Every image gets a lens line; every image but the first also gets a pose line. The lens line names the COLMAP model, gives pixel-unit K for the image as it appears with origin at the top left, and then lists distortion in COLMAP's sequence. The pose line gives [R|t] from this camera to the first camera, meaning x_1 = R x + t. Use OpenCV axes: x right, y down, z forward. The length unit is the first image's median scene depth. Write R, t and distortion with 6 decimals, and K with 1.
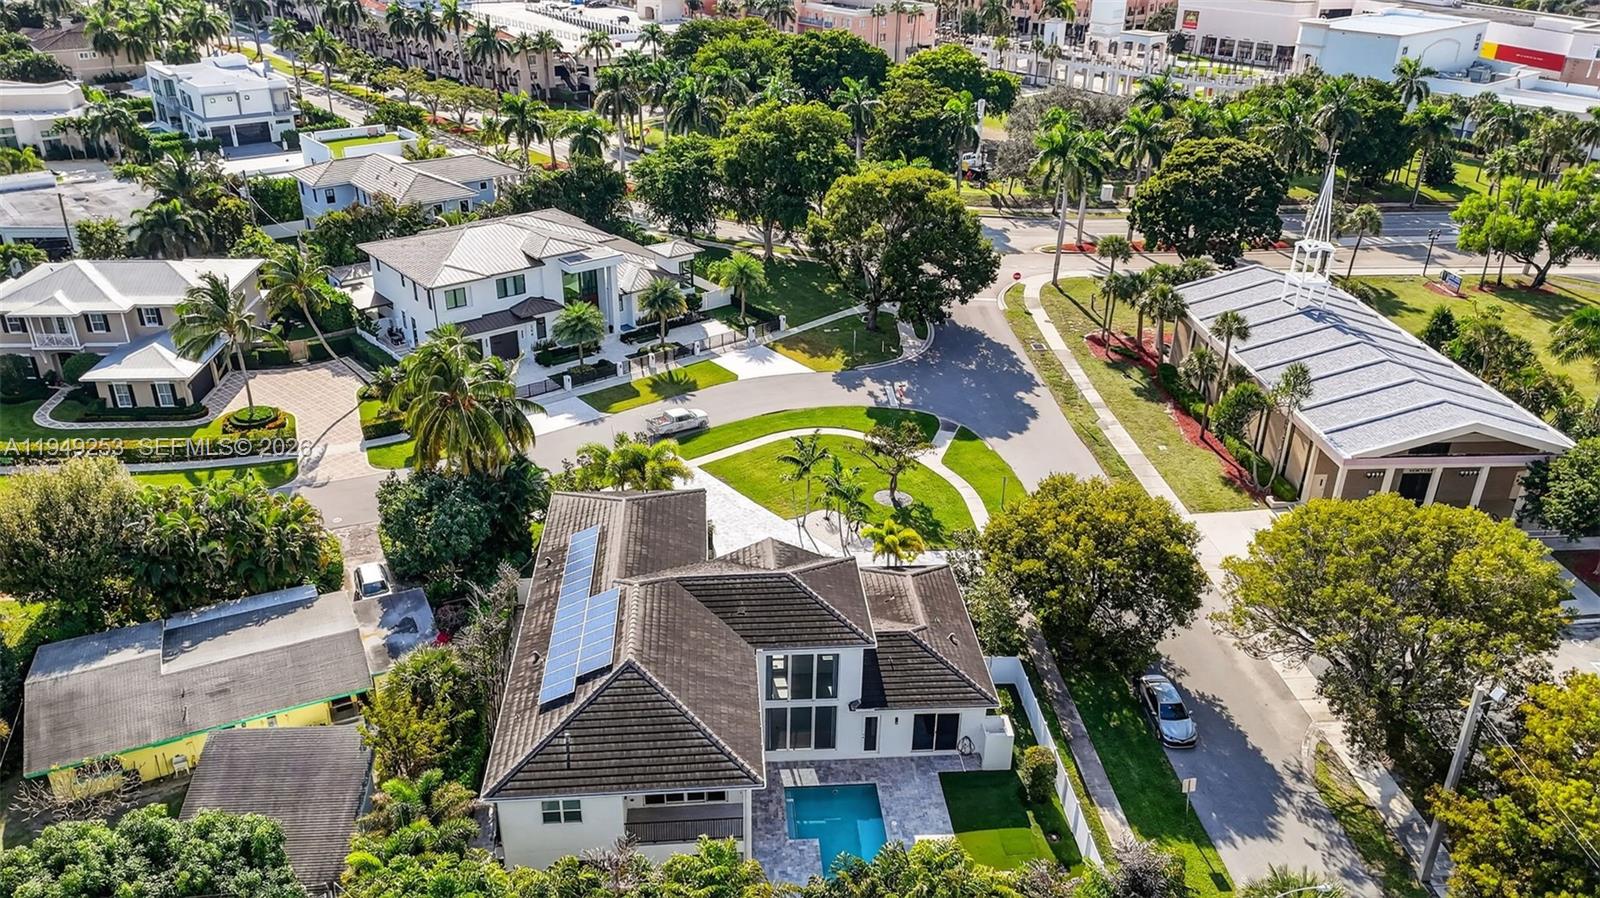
lens RADIAL K [[1171.5, 0, 800.0], [0, 1171.5, 449.0], [0, 0, 1]] dist [0.103924, -0.127211]
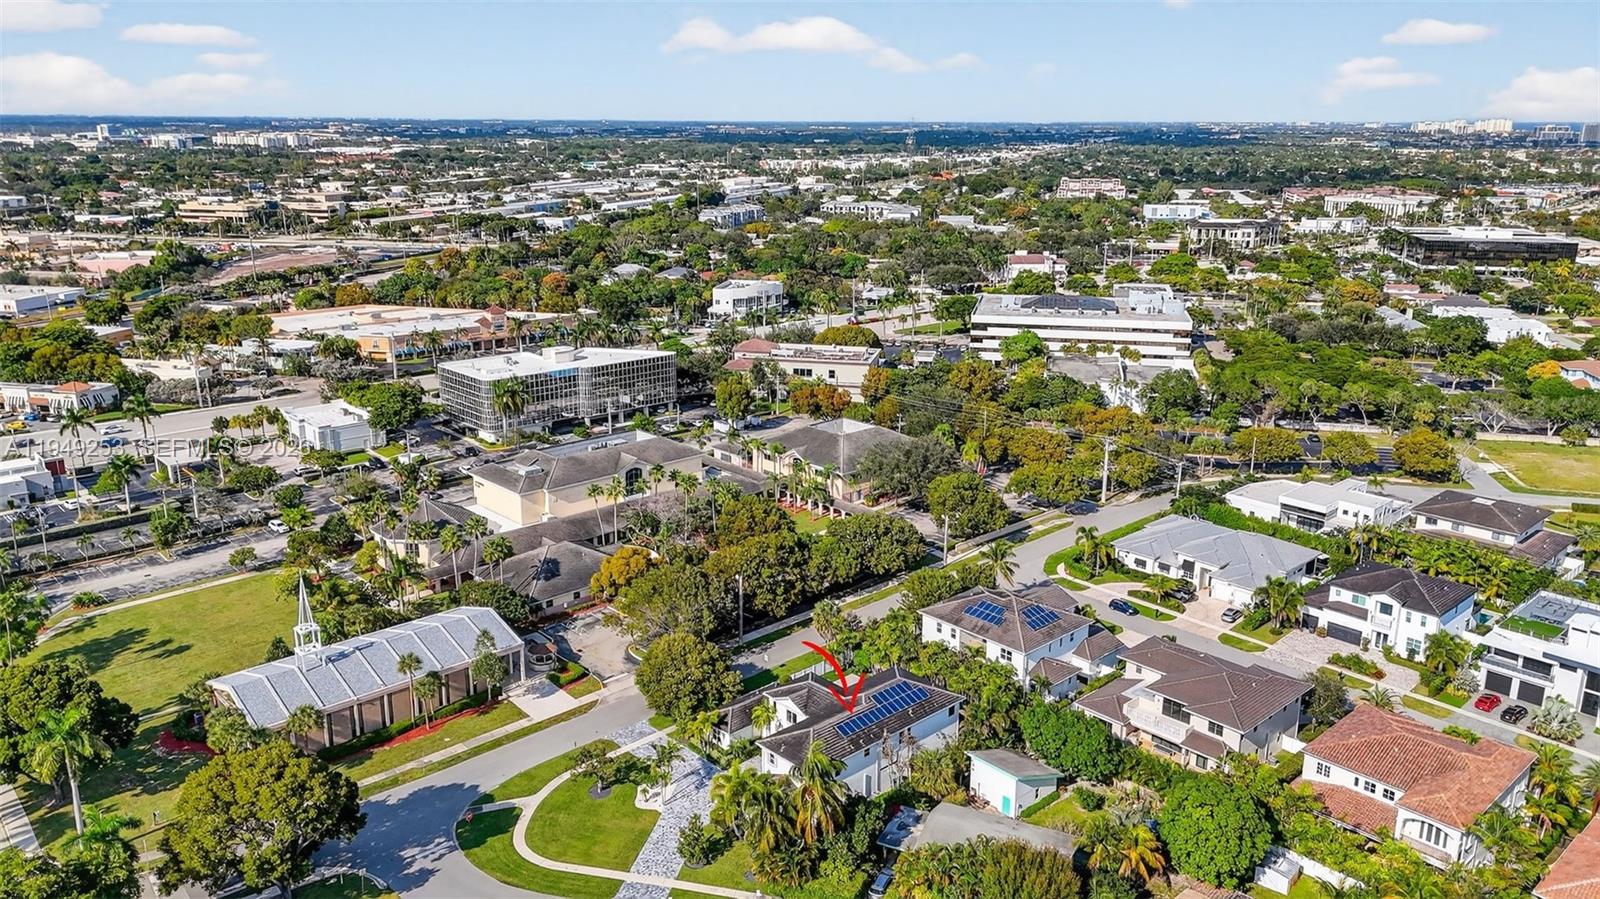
lens RADIAL K [[1171.5, 0, 800.0], [0, 1171.5, 449.5], [0, 0, 1]] dist [0.103924, -0.127211]
pose [[-0.625954, -0.229524, 0.745319, -0.943337], [0.331831, 0.786488, 0.520889, -0.852838], [-0.705741, 0.573372, -0.416142, 0.975207]]
